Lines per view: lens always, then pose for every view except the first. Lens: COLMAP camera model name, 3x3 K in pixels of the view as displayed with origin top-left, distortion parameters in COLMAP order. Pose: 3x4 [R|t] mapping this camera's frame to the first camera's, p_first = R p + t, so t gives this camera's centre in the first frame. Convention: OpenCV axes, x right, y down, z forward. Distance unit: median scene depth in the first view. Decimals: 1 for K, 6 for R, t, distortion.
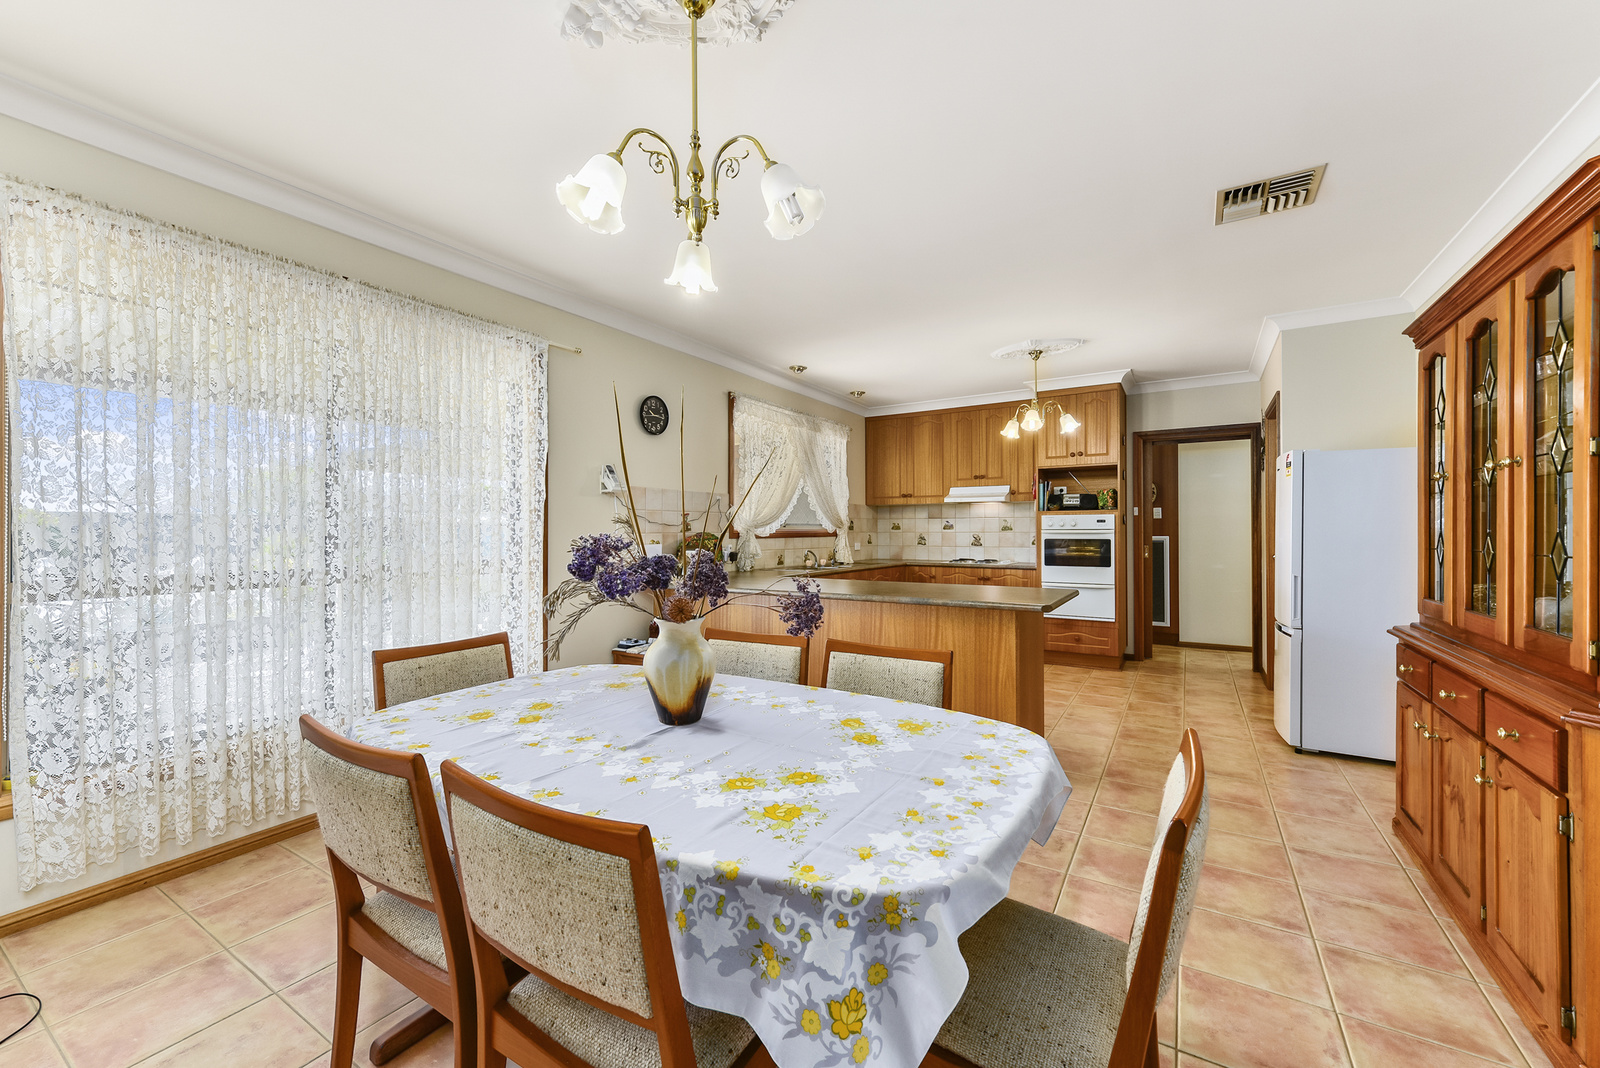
lens RADIAL K [[634.9, 0, 806.7], [0, 634.9, 530.9], [0, 0, 1]] dist [0.000500, 0.000575]
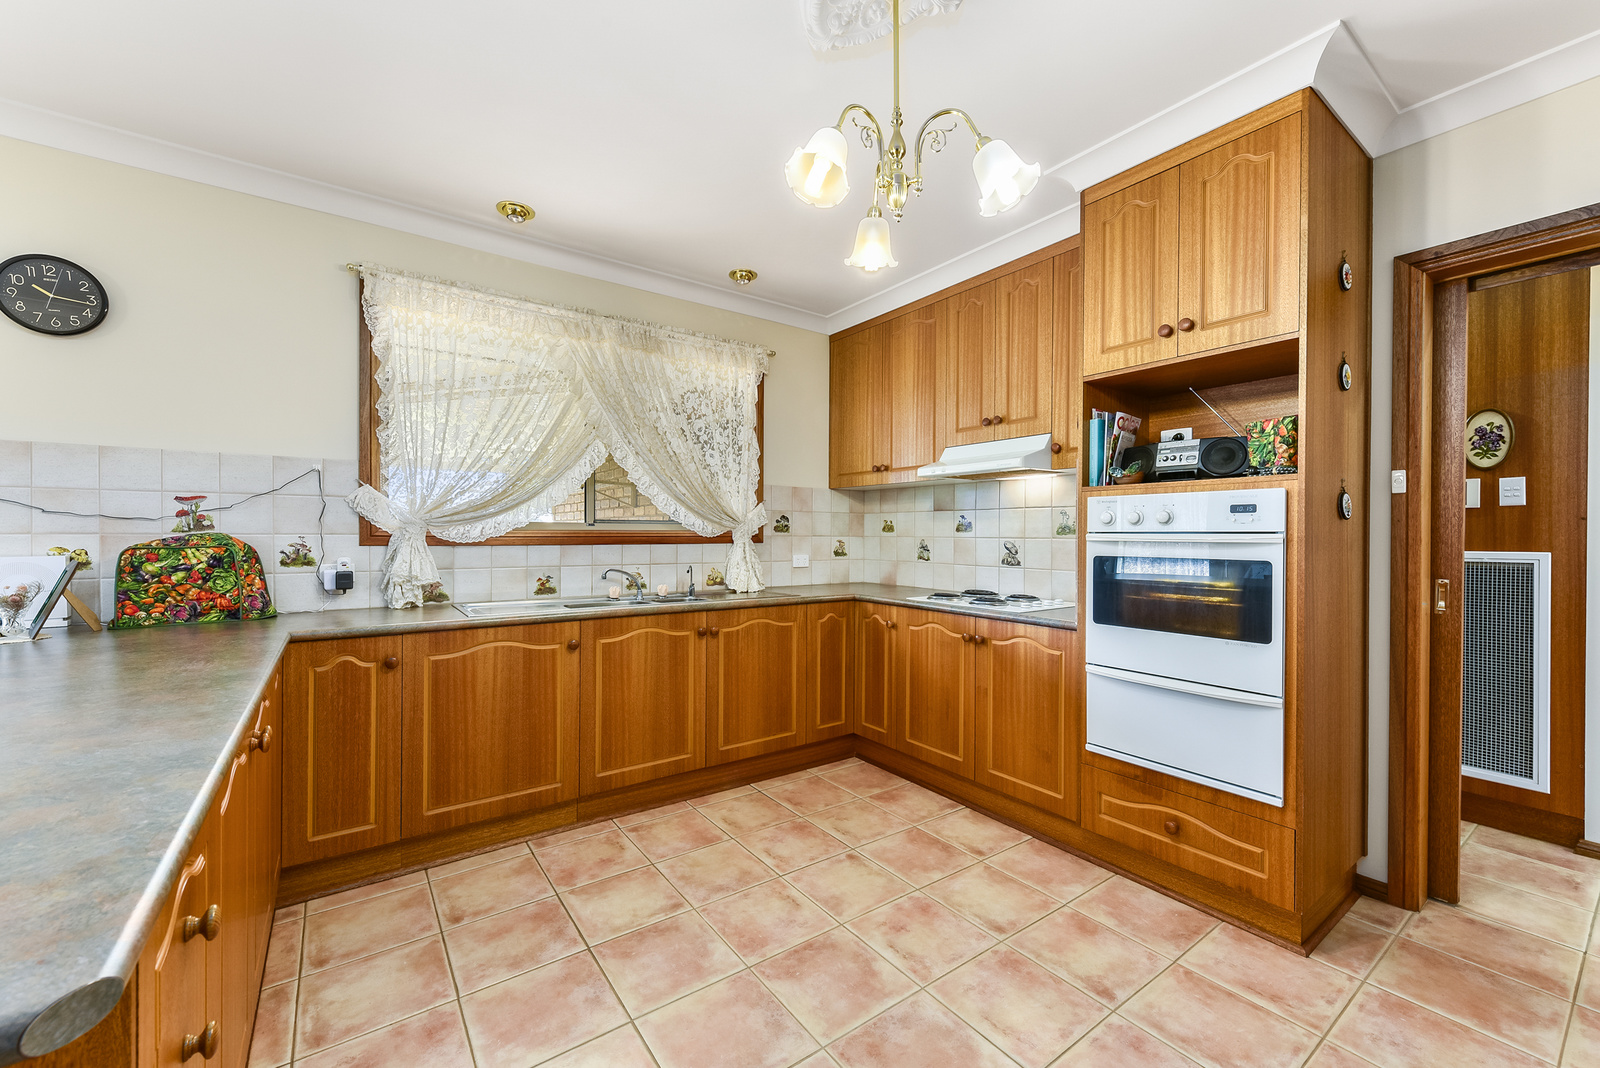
lens RADIAL K [[634.9, 0, 794.4], [0, 634.9, 538.5], [0, 0, 1]] dist [0.000500, 0.000575]
pose [[0.921854, 0.009380, -0.387423, 0.325029], [-0.007390, 0.999951, 0.006625, 0.000842], [0.387467, -0.003244, 0.921878, 0.512231]]
